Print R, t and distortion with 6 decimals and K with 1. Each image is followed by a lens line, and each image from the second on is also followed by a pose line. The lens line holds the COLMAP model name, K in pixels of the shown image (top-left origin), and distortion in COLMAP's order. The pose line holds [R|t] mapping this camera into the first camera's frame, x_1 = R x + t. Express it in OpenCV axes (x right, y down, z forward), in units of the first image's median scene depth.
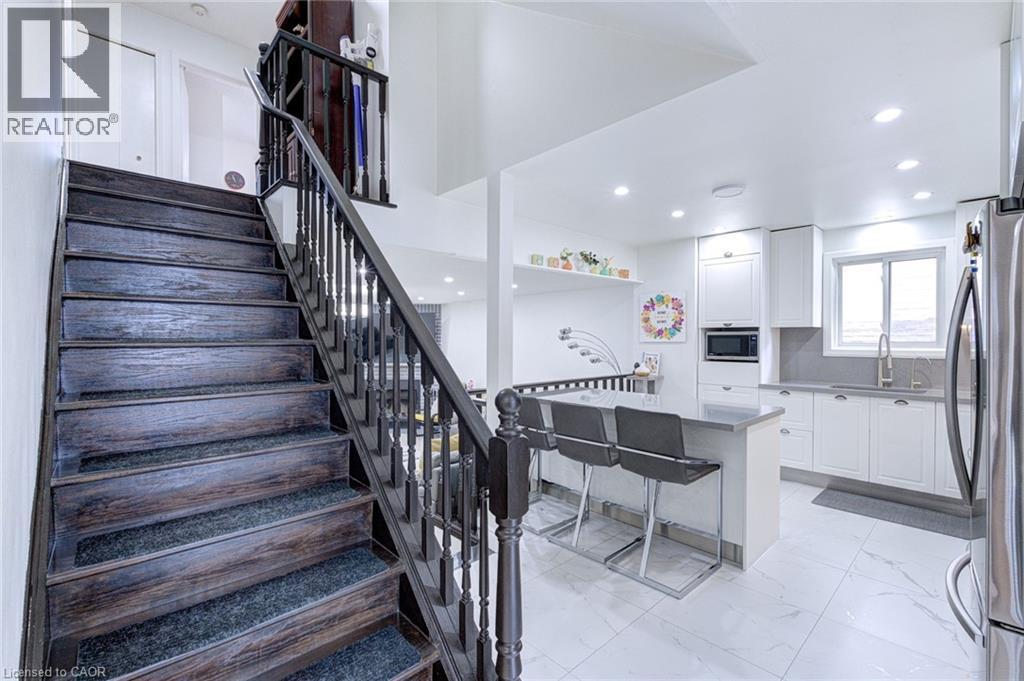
lens RADIAL K [[439.3, 0, 518.7], [0, 439.3, 345.5], [0, 0, 1]] dist [0.000876, 0.000084]
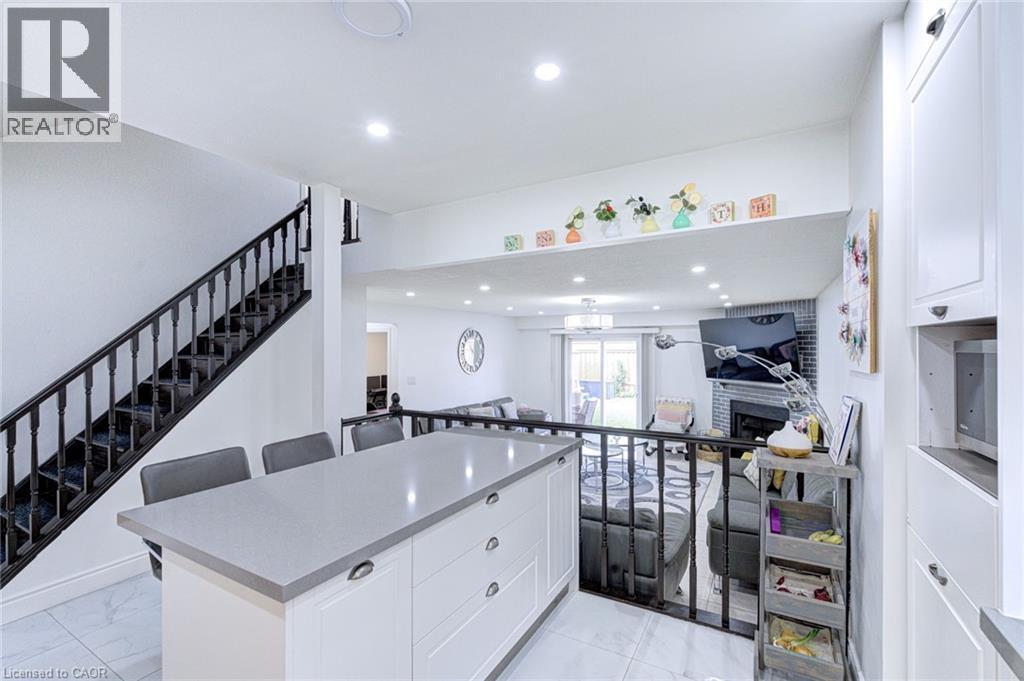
lens RADIAL K [[439.3, 0, 518.7], [0, 439.3, 345.5], [0, 0, 1]] dist [0.000876, 0.000084]
pose [[0.297743, -0.005573, -0.954630, 0.731393], [-0.010926, 0.999898, -0.009245, -0.022732], [0.954583, 0.013183, 0.297652, 0.810481]]
